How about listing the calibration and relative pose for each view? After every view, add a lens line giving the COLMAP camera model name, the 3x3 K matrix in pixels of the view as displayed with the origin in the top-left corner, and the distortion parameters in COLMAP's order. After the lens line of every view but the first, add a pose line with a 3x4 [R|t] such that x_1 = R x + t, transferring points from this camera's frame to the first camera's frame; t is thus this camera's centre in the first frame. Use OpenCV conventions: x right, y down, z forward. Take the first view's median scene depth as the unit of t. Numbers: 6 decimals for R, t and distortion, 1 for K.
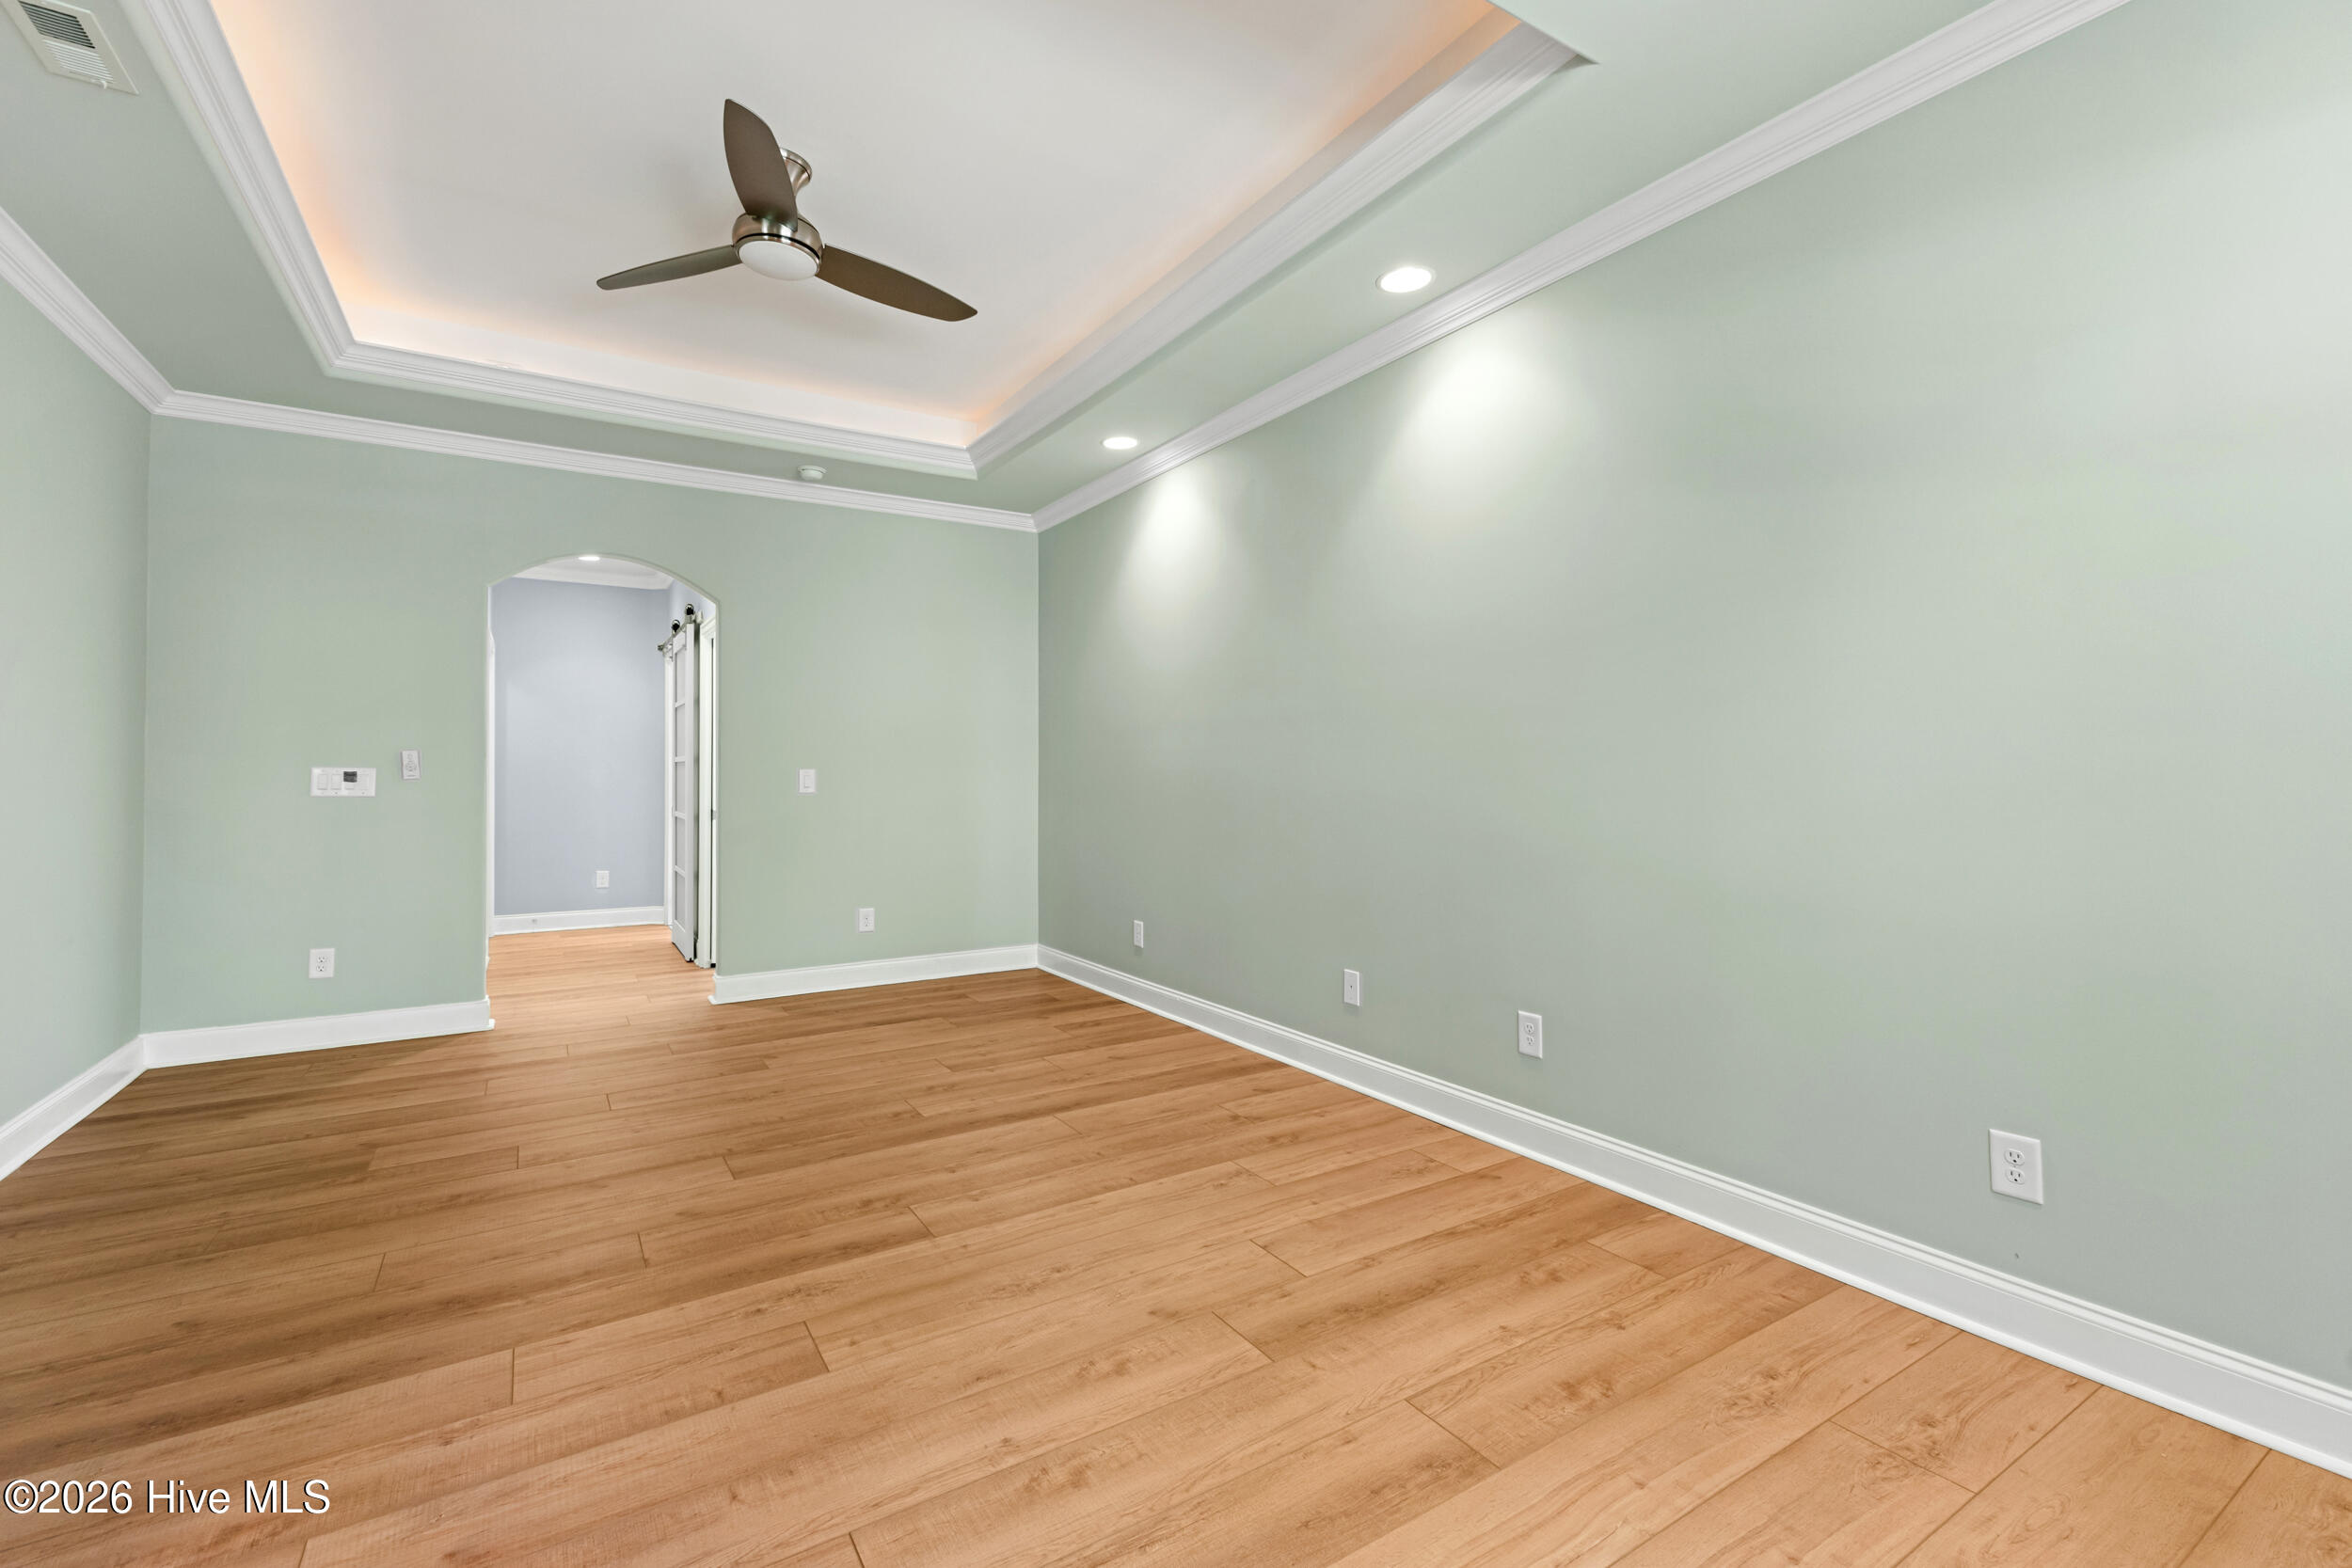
lens RADIAL K [[1021.9, 0, 1181.0], [0, 1021.9, 764.8], [0, 0, 1]] dist [0.010051, -0.001537]
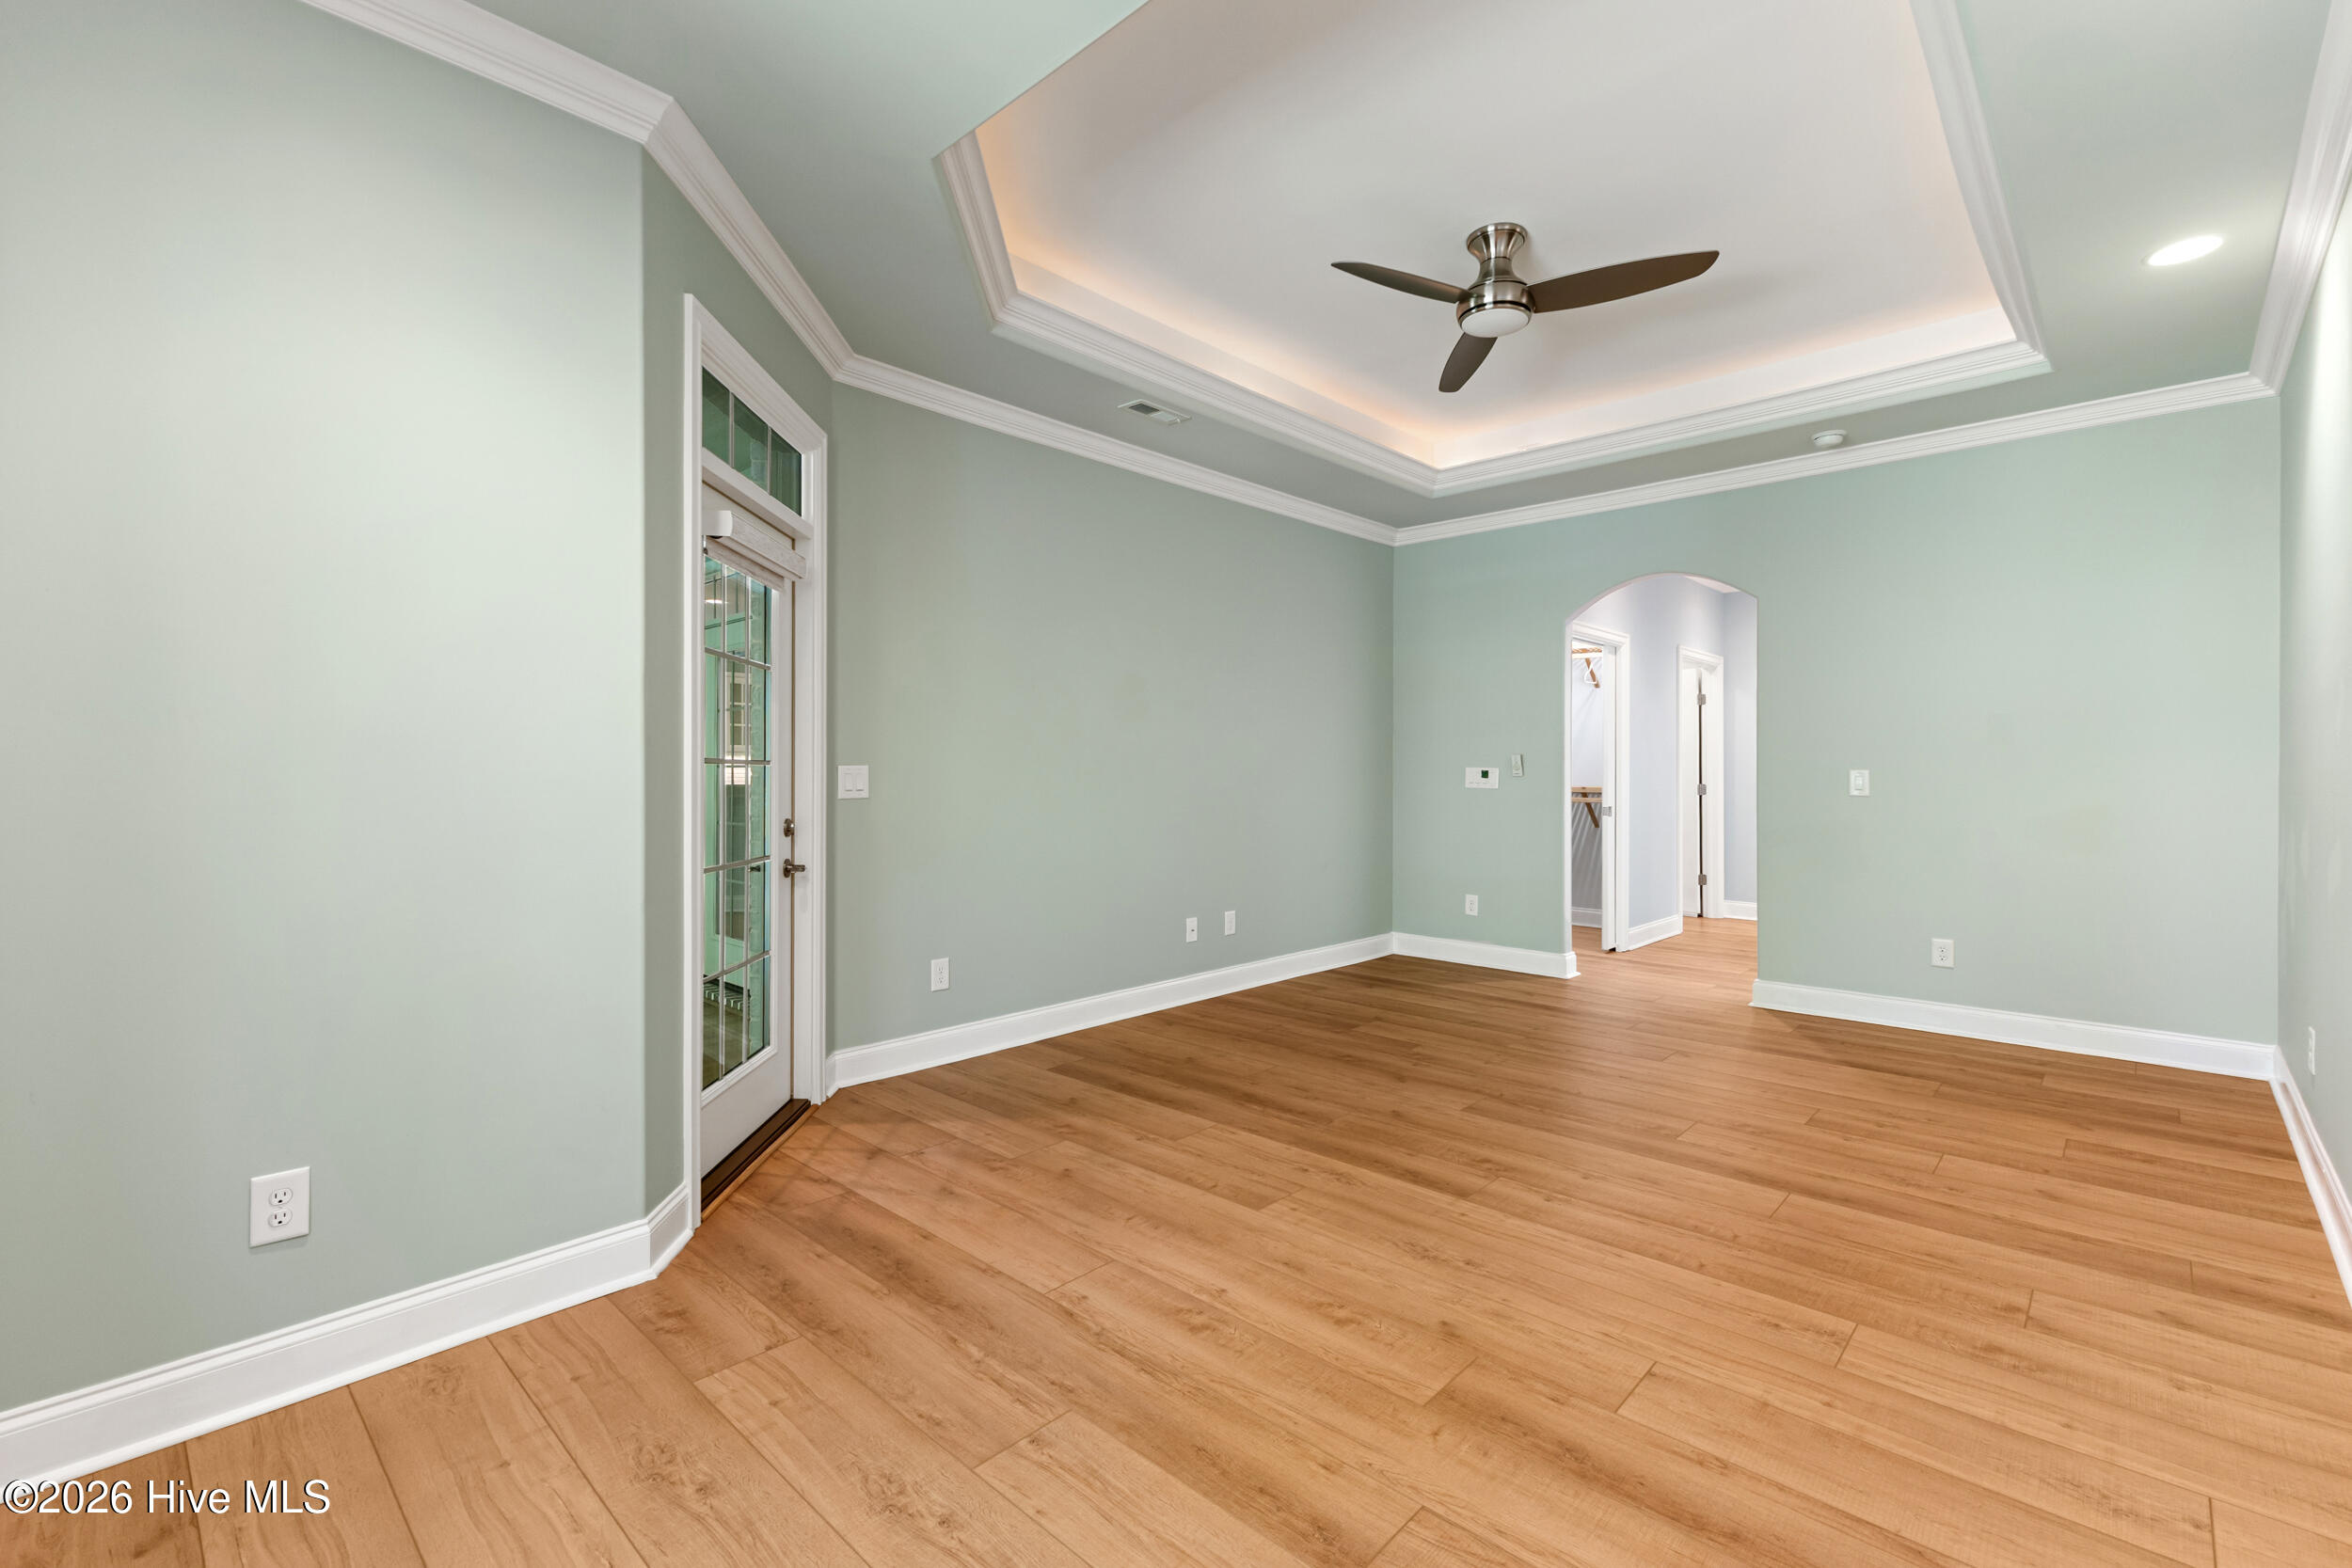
lens RADIAL K [[1021.9, 0, 1178.9], [0, 1021.9, 786.6], [0, 0, 1]] dist [0.010051, -0.001537]
pose [[0.244650, 0.019071, -0.969424, 0.630127], [0.004926, 0.999769, 0.020911, -0.003705], [0.969599, -0.009891, 0.244500, 0.377188]]
